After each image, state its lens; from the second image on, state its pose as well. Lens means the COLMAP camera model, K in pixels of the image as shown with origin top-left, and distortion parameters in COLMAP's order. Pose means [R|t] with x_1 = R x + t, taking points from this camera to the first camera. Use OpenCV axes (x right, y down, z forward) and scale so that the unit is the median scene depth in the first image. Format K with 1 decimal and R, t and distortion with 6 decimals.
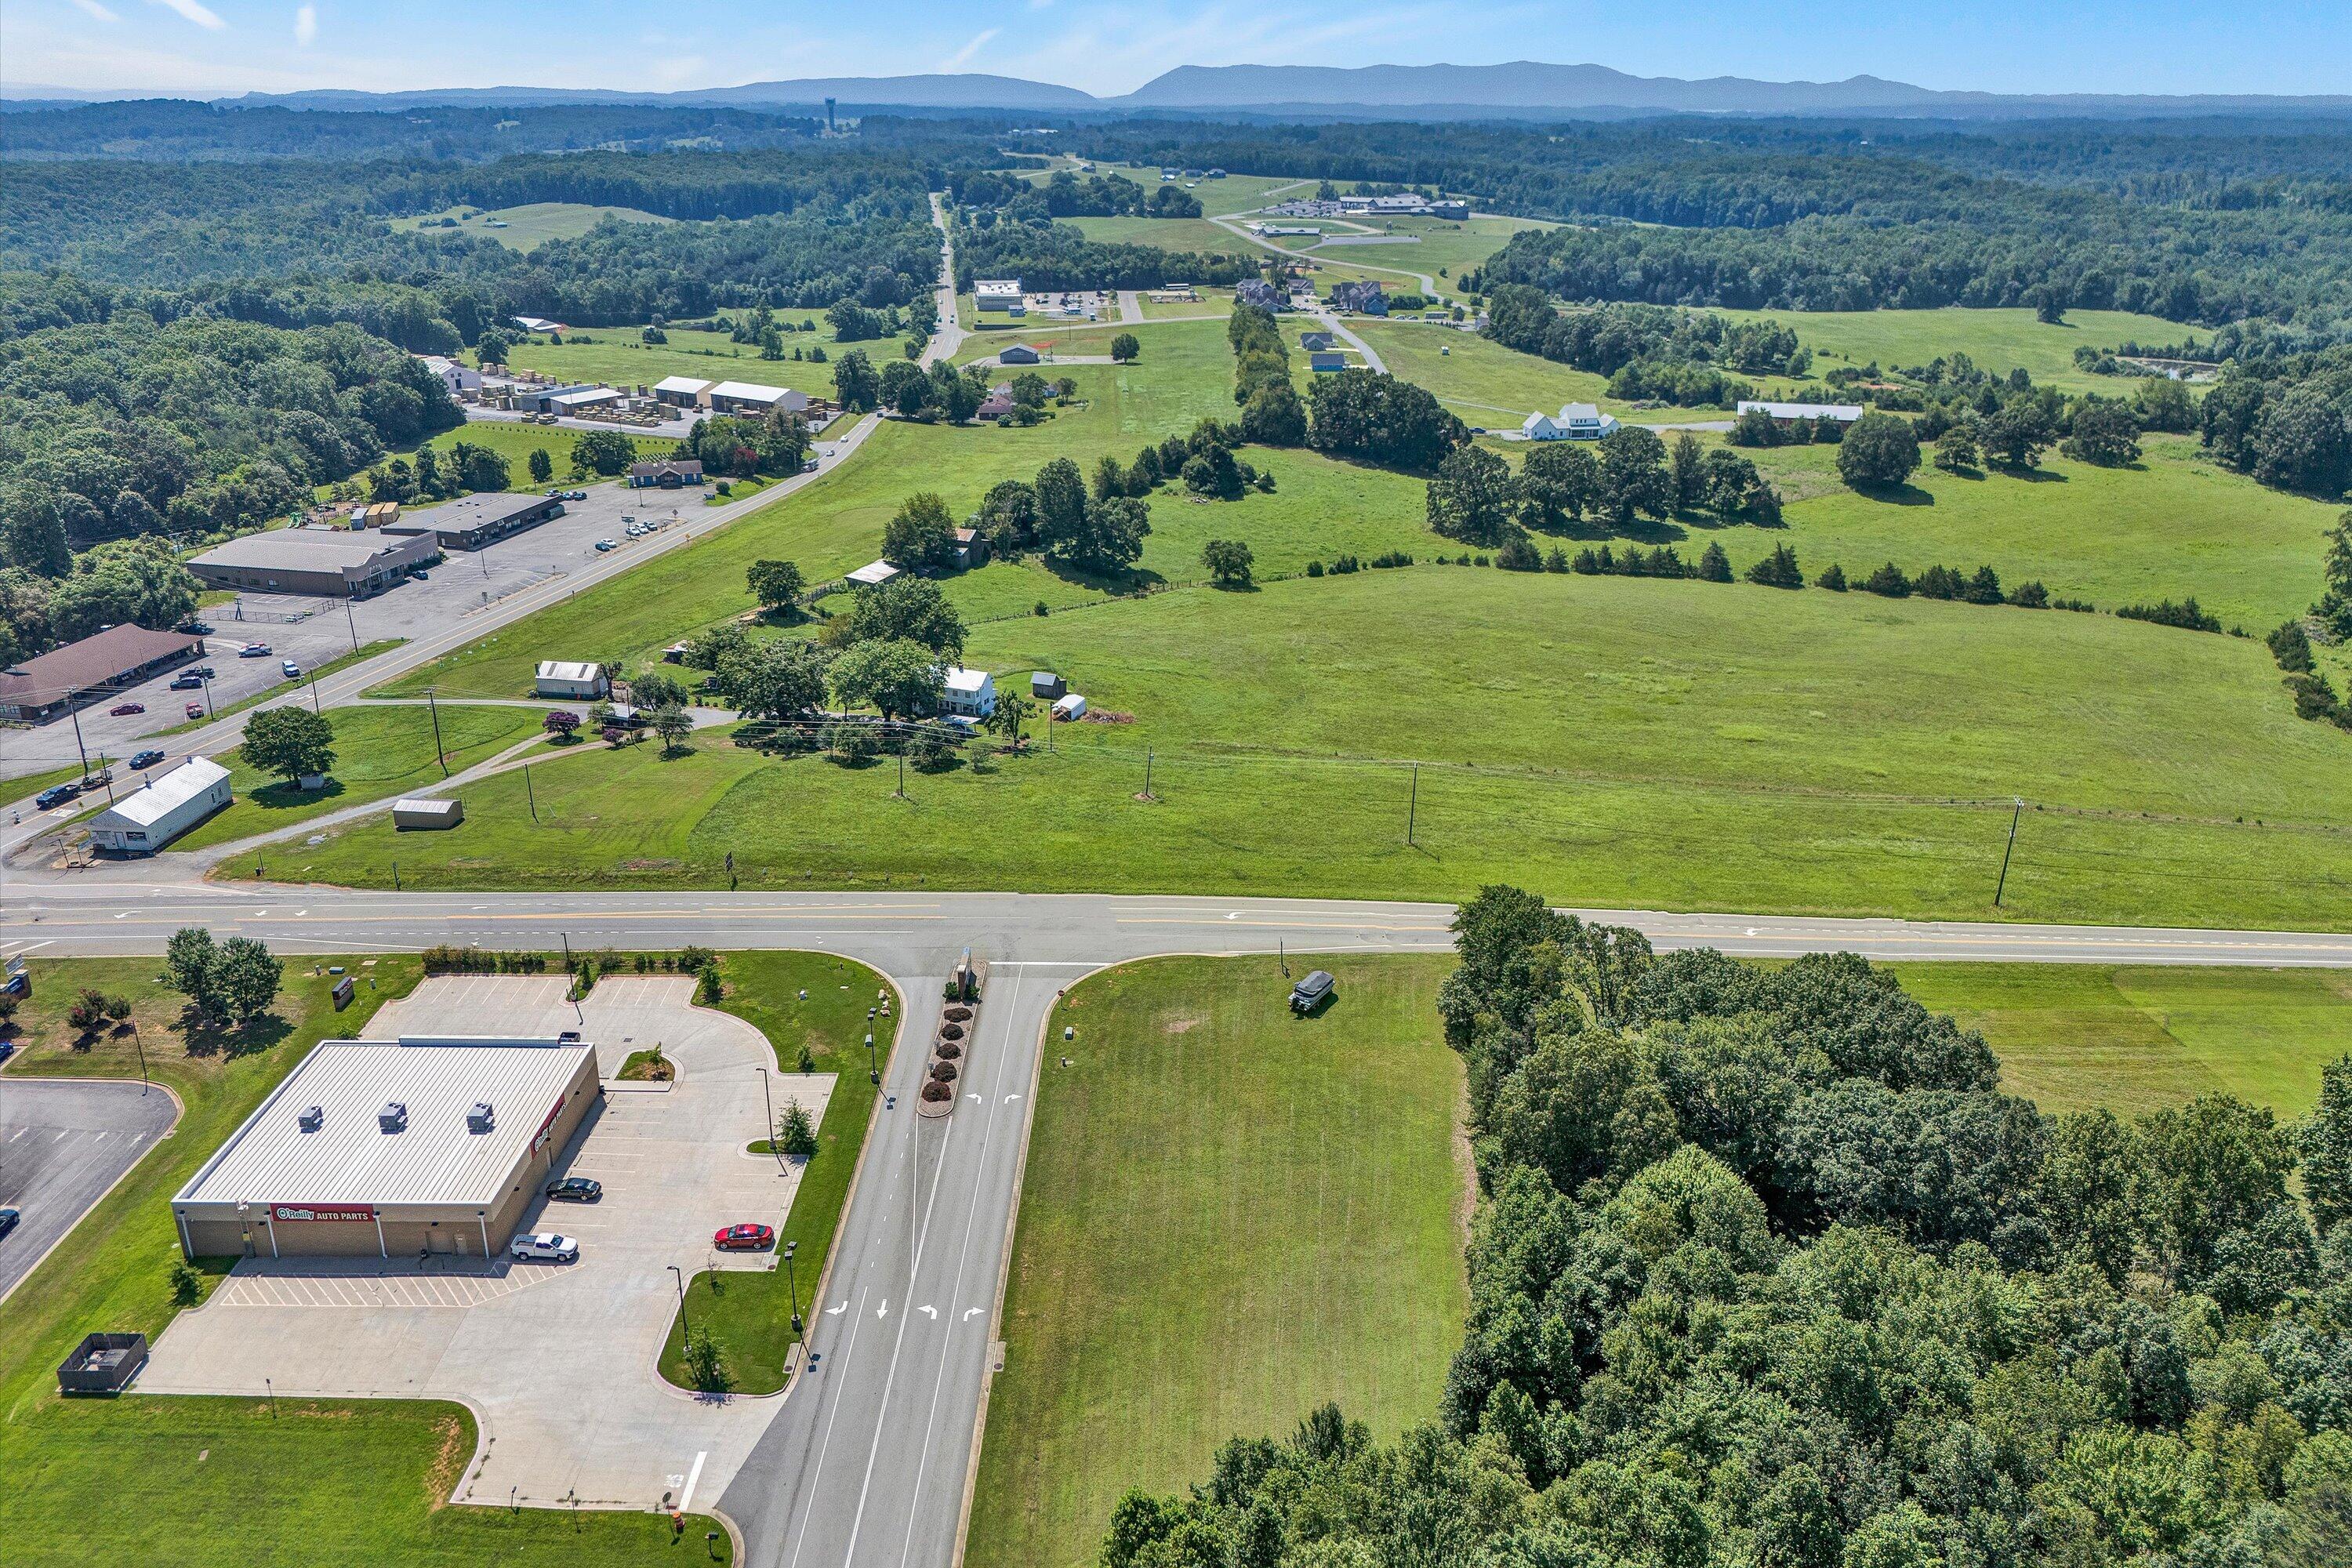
lens RADIAL K [[1700.3, 0, 1176.0], [0, 1700.3, 784.0], [0, 0, 1]] dist [0.059598, -0.068495]
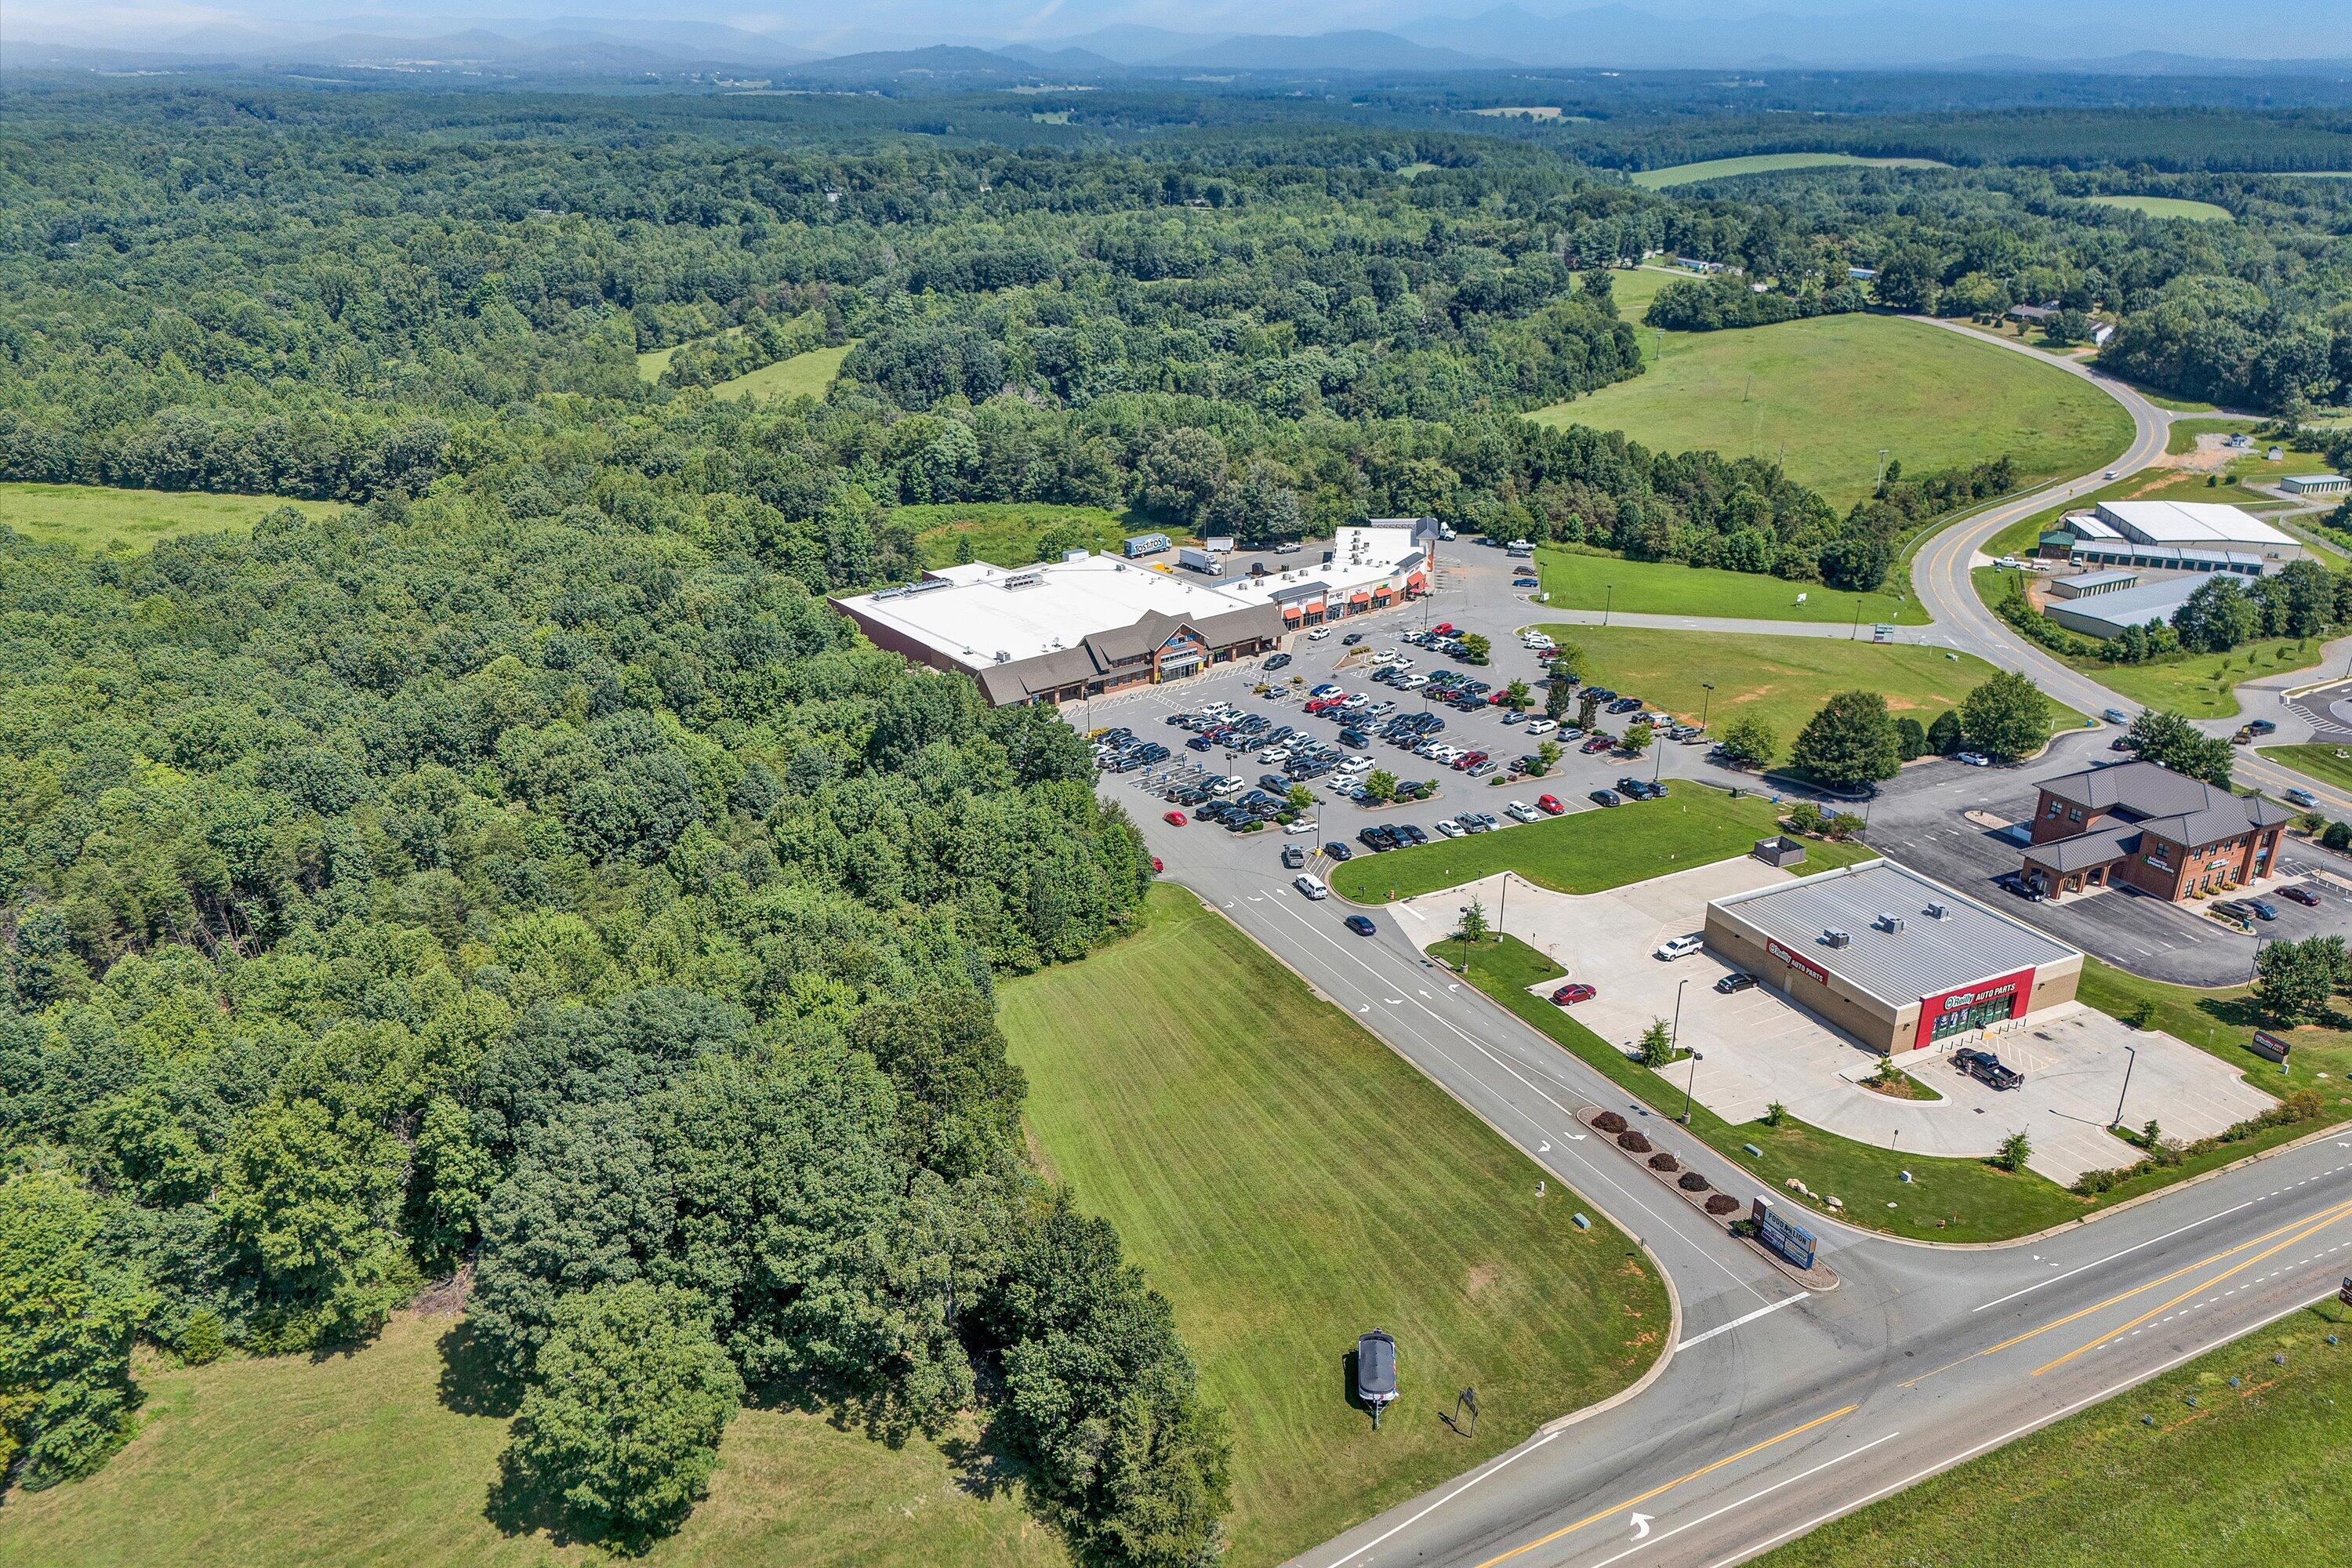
lens RADIAL K [[1700.3, 0, 1176.0], [0, 1700.3, 784.0], [0, 0, 1]] dist [0.059598, -0.068495]
pose [[-0.890252, 0.166655, -0.423885, 0.253746], [-0.171789, 0.739062, 0.651364, -0.304756], [0.421830, 0.652697, -0.629322, 0.792689]]
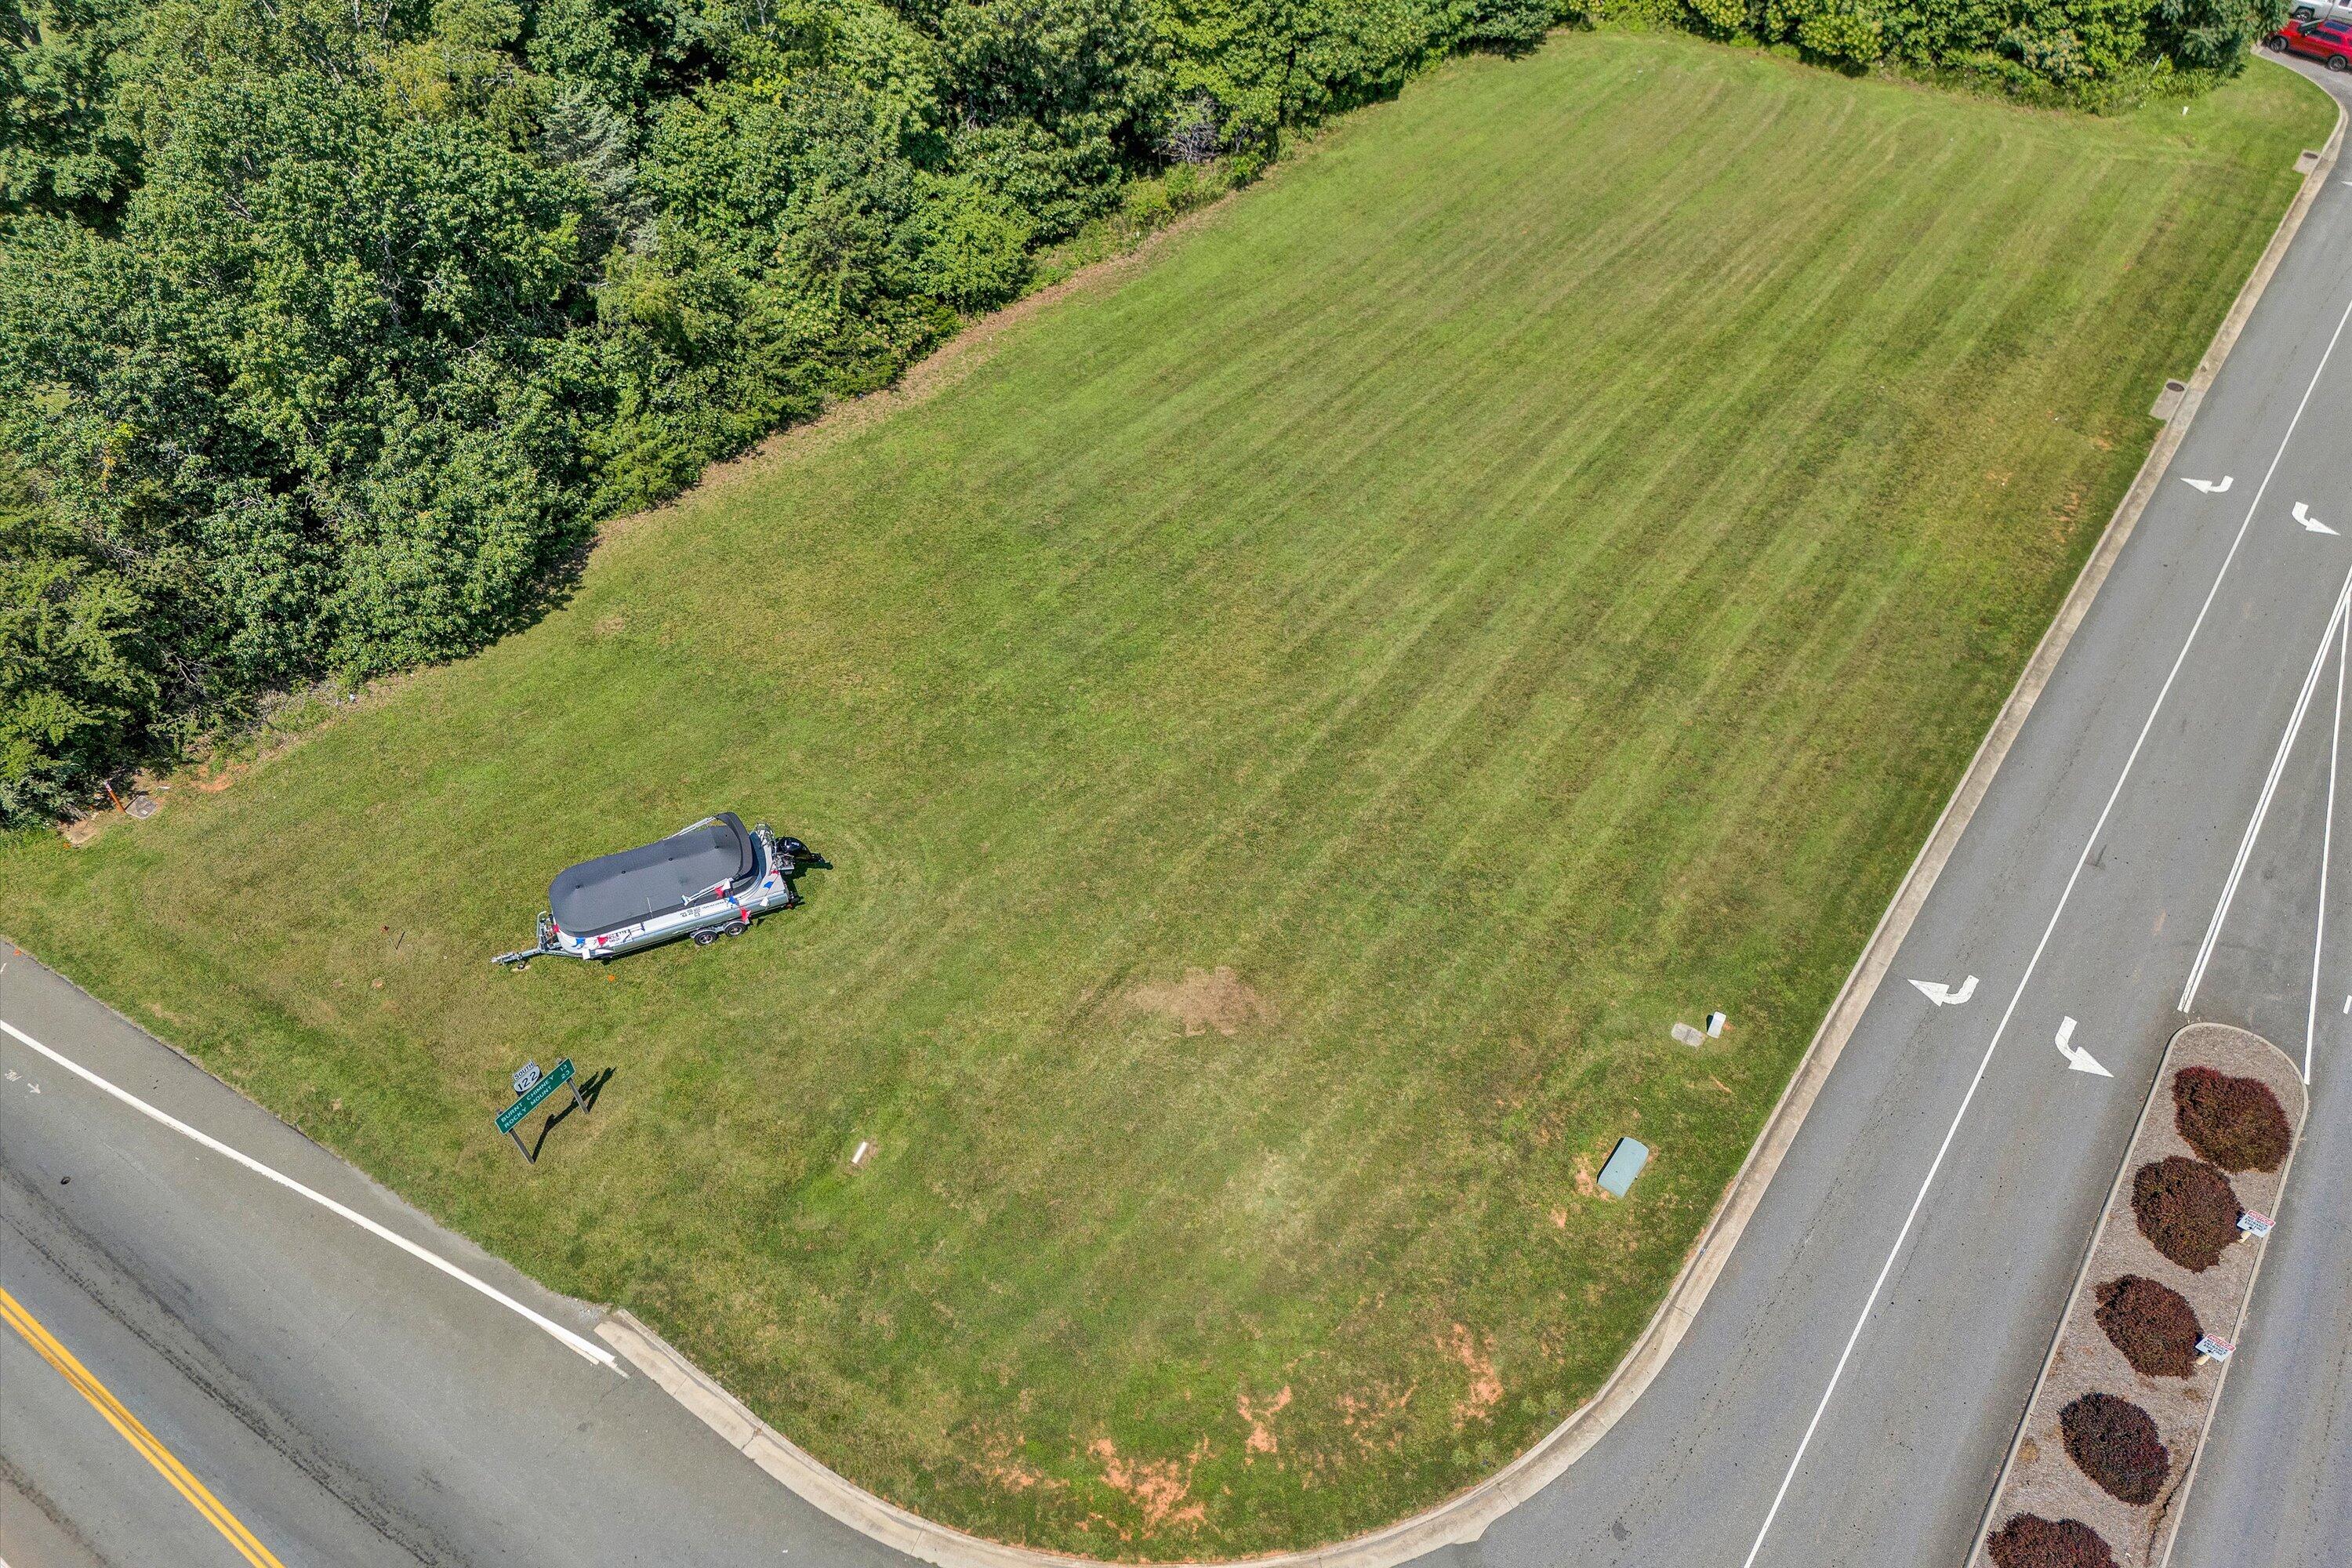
lens RADIAL K [[1700.3, 0, 1176.0], [0, 1700.3, 784.0], [0, 0, 1]] dist [0.059598, -0.068495]
pose [[-0.819471, -0.431494, 0.377200, -0.048605], [0.204974, 0.393964, 0.895979, -0.066761], [-0.535213, 0.811545, -0.234397, 0.642675]]
